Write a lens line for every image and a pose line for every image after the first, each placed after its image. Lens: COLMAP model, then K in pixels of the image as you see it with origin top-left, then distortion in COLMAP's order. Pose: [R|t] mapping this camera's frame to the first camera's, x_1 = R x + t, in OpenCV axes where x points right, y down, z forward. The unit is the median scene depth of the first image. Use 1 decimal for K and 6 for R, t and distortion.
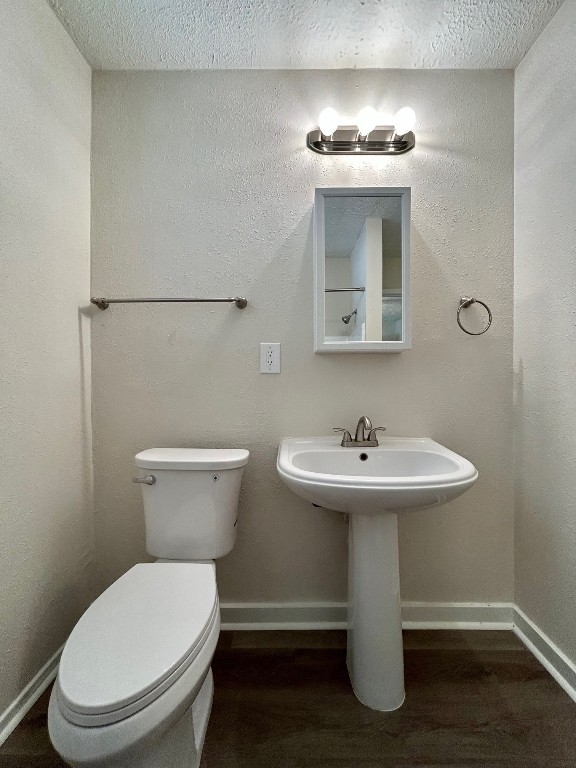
lens RADIAL K [[309.0, 0, 288.1], [0, 309.0, 380.2], [0, 0, 1]] dist [0.001599, 0.000657]
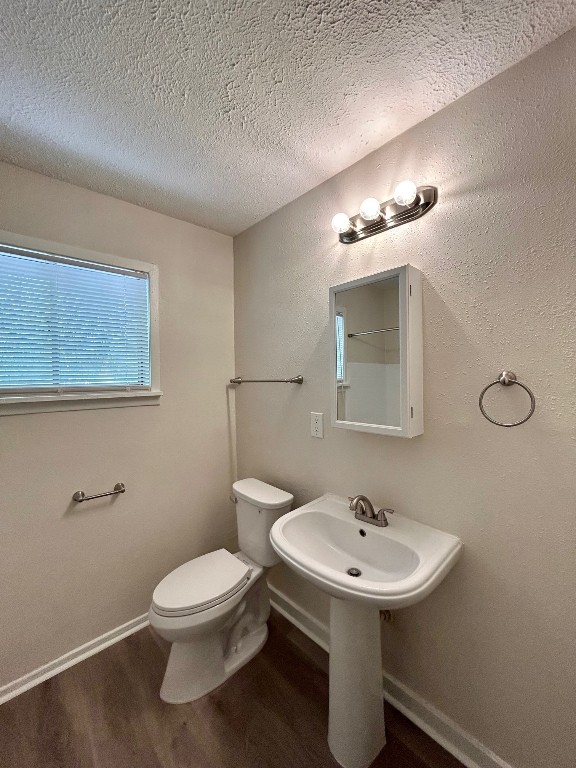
lens RADIAL K [[309.0, 0, 290.7], [0, 309.0, 387.7], [0, 0, 1]] dist [0.001599, 0.000657]
pose [[0.690286, 0.011360, -0.723448, 0.769495], [0.005553, 0.999764, 0.020998, -0.251953], [0.723515, -0.018512, 0.690060, 0.088141]]
